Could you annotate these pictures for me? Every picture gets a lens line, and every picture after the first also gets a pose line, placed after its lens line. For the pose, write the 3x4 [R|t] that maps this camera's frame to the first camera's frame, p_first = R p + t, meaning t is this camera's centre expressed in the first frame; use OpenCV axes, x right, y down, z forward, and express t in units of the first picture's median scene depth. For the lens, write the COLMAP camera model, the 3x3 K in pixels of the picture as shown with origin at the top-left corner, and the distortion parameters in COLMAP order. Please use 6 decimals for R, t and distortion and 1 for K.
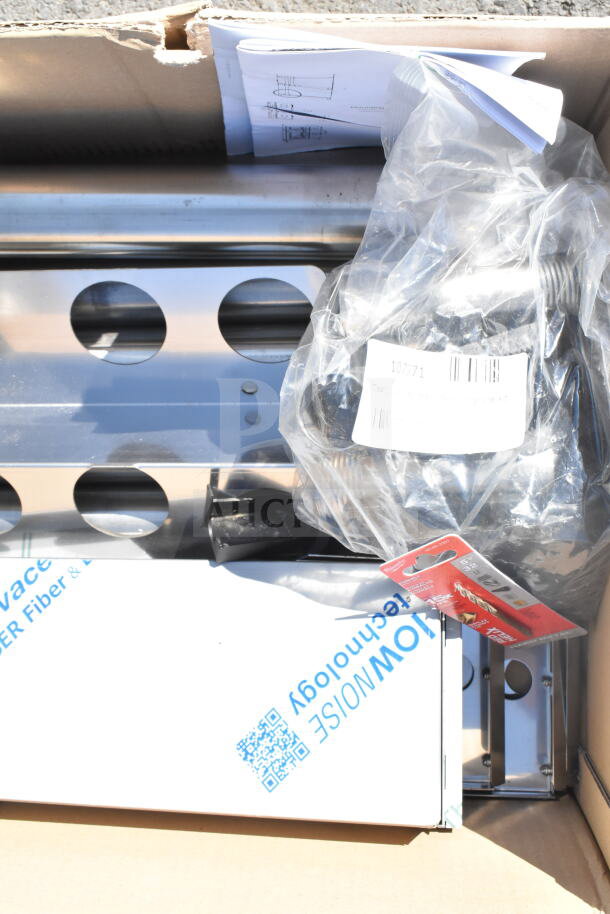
lens RADIAL K [[1060.3, 0, 302.6], [0, 1060.3, 454.0], [0, 0, 1]] dist [-0.025680, 0.000000]
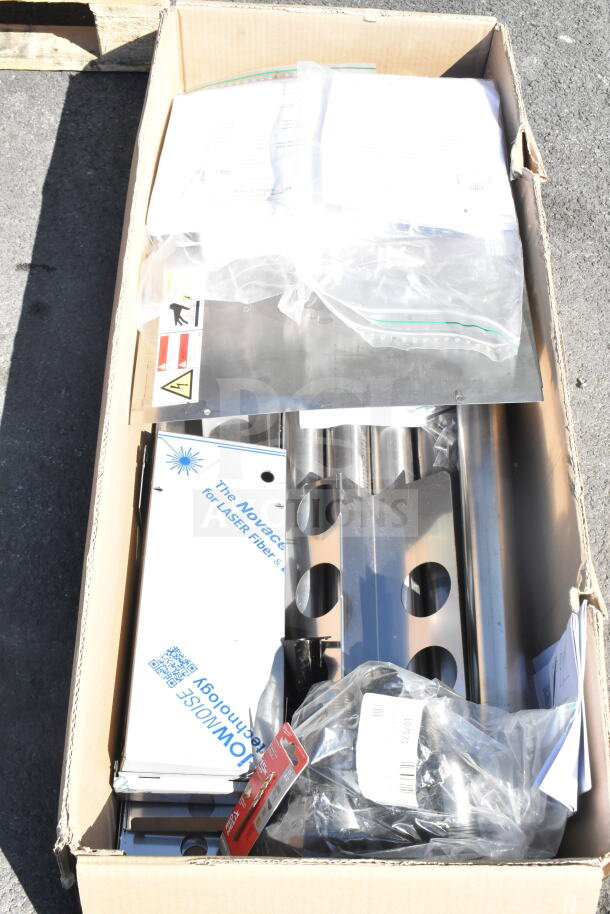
lens RADIAL K [[1060.3, 0, 305.6], [0, 1060.3, 456.9], [0, 0, 1]] dist [-0.025680, 0.000000]
pose [[-0.008371, 0.902218, -0.431198, 0.386144], [-0.999727, -0.016952, -0.016062, 0.103614], [-0.021801, 0.430946, 0.902114, -0.637885]]
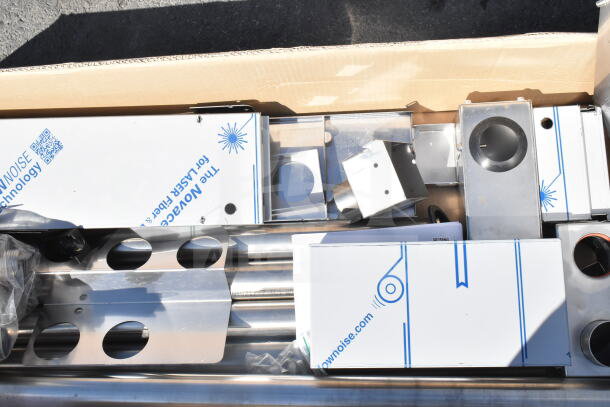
lens RADIAL K [[707.6, 0, 305.1], [0, 707.6, 203.1], [0, 0, 1]] dist [-0.025680, 0.000000]
pose [[-0.979155, 0.050548, 0.196726, -0.859533], [-0.016548, -0.985171, 0.170773, -0.107750], [0.202441, 0.163958, 0.965472, -0.329080]]
